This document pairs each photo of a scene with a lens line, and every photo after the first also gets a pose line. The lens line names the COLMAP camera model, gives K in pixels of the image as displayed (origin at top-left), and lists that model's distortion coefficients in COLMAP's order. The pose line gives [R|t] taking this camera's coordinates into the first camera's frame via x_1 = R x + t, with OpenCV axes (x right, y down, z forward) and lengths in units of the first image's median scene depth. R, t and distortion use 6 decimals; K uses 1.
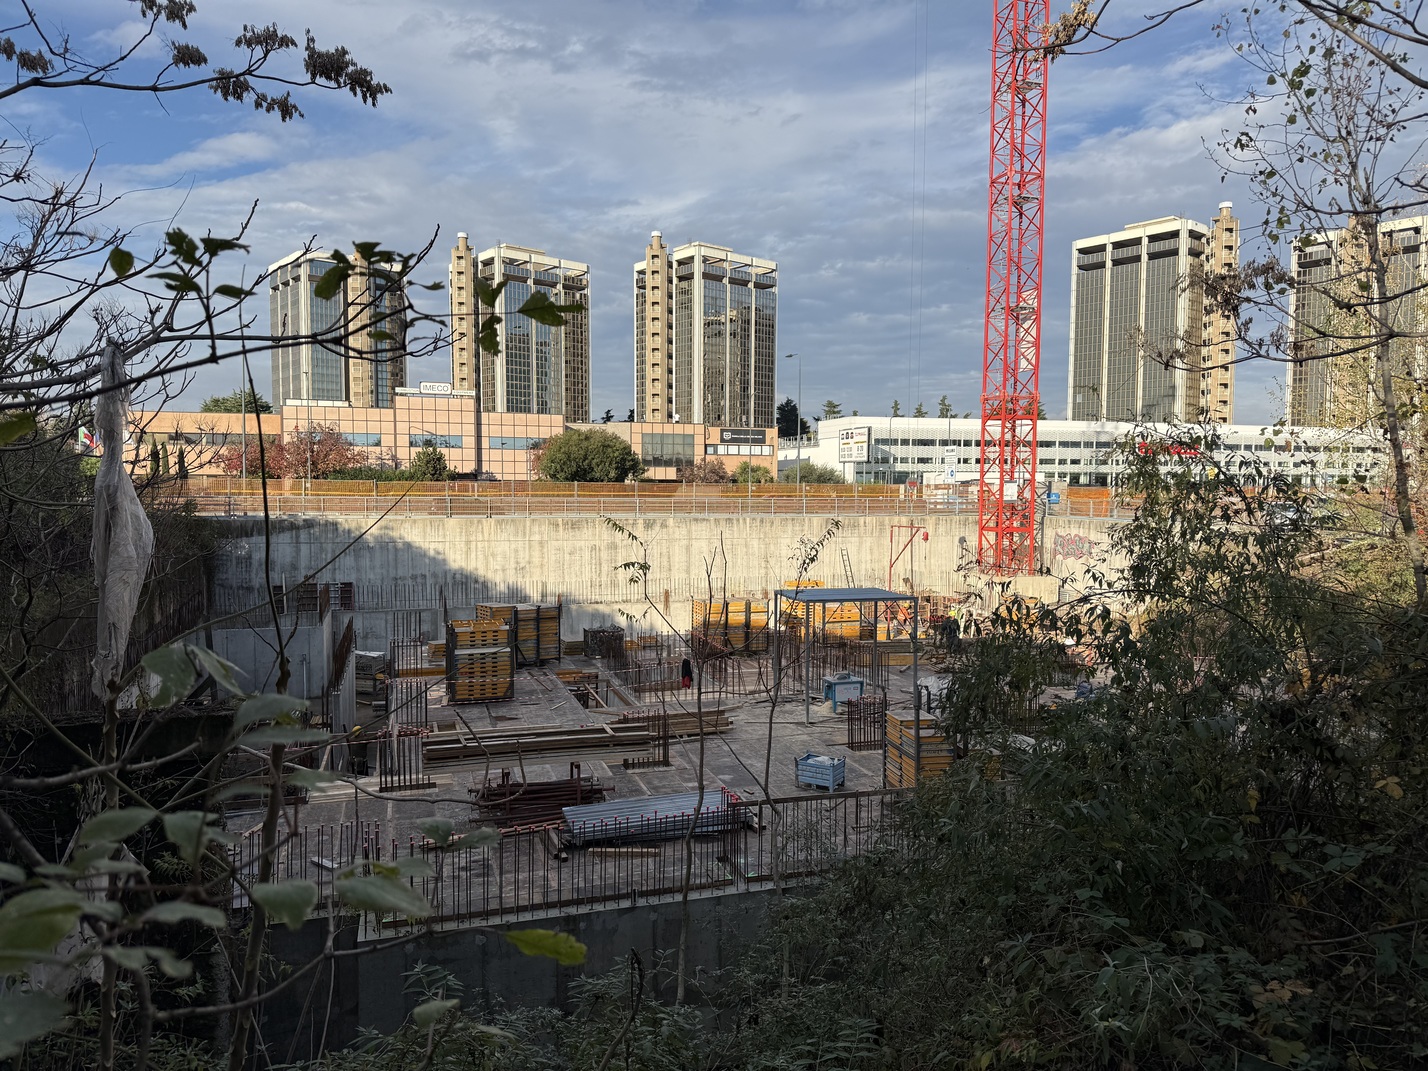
lens RADIAL K [[984.0, 0, 722.2], [0, 984.0, 536.2], [0, 0, 1]] dist [0.045141, -0.064139]
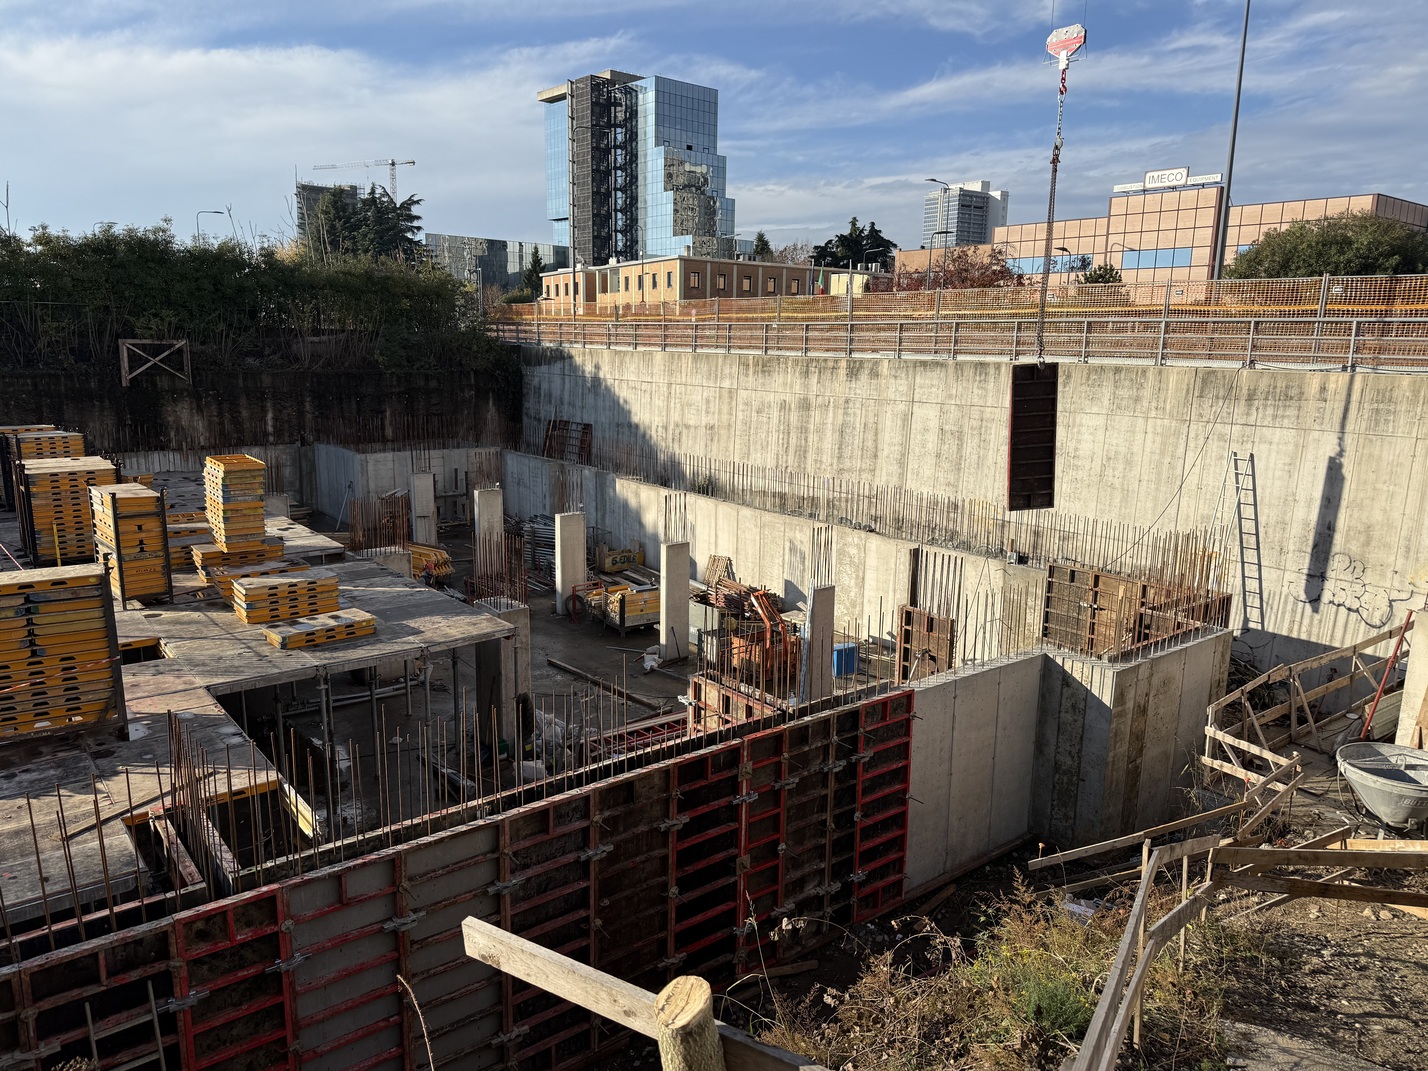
lens RADIAL K [[984.0, 0, 709.0], [0, 984.0, 550.6], [0, 0, 1]] dist [0.045141, -0.064139]
pose [[0.359725, 0.196629, -0.912105, 0.430807], [-0.059154, 0.980382, 0.188018, -0.012159], [0.931181, -0.013680, 0.364299, 0.715759]]
